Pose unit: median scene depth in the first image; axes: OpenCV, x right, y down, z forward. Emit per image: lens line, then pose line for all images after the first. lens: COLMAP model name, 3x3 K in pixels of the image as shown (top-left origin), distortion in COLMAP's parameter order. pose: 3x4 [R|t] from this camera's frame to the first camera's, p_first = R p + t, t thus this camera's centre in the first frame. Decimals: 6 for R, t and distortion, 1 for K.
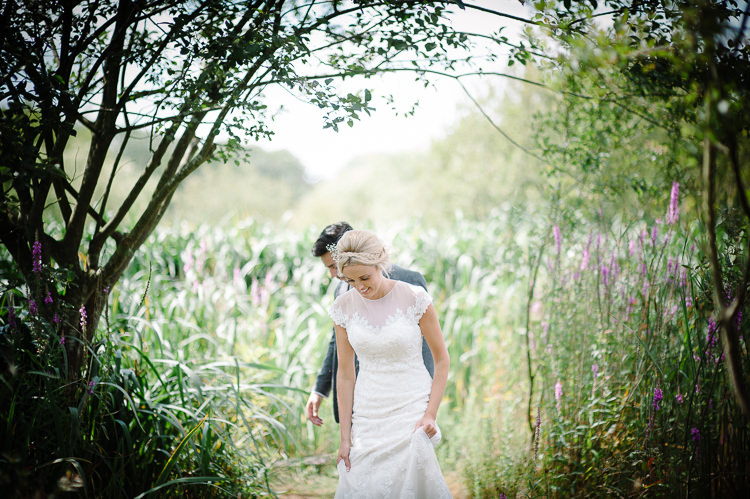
lens RADIAL K [[1827.9, 0, 375.0], [0, 1827.9, 249.5], [0, 0, 1]] dist [0.042286, 0.075556]
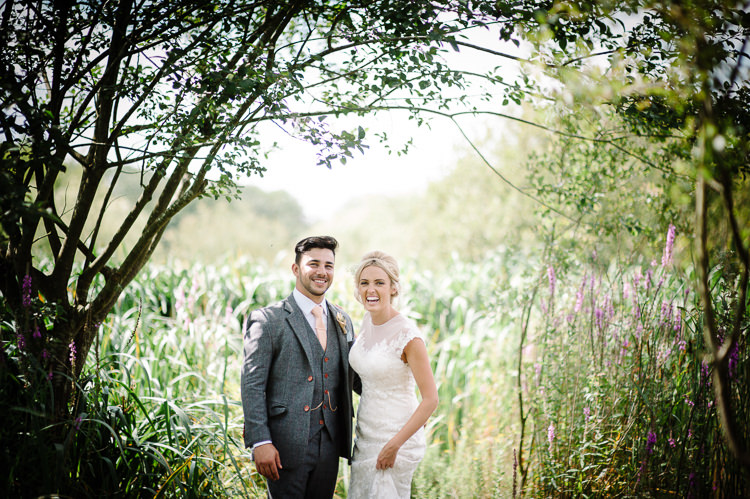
lens RADIAL K [[1830.5, 0, 361.4], [0, 1830.5, 249.0], [0, 0, 1]] dist [0.012589, -0.342547]
pose [[0.999902, 0.013099, -0.004850, 0.001793], [-0.013206, 0.999657, -0.022596, 0.001123], [0.004553, 0.022658, 0.999733, 0.008353]]
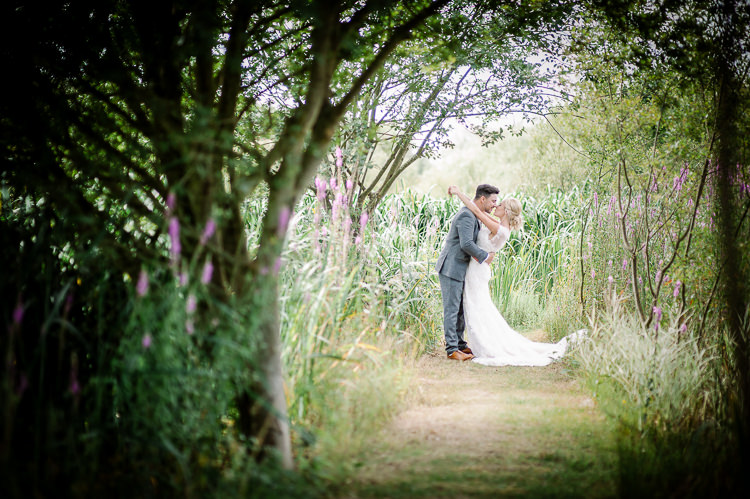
lens RADIAL K [[1830.5, 0, 361.4], [0, 1830.5, 249.0], [0, 0, 1]] dist [0.012589, -0.342547]
pose [[0.998035, 0.015834, -0.060620, -0.029890], [-0.014933, 0.999772, 0.015293, 0.020768], [0.060848, -0.014357, 0.998044, -0.980135]]
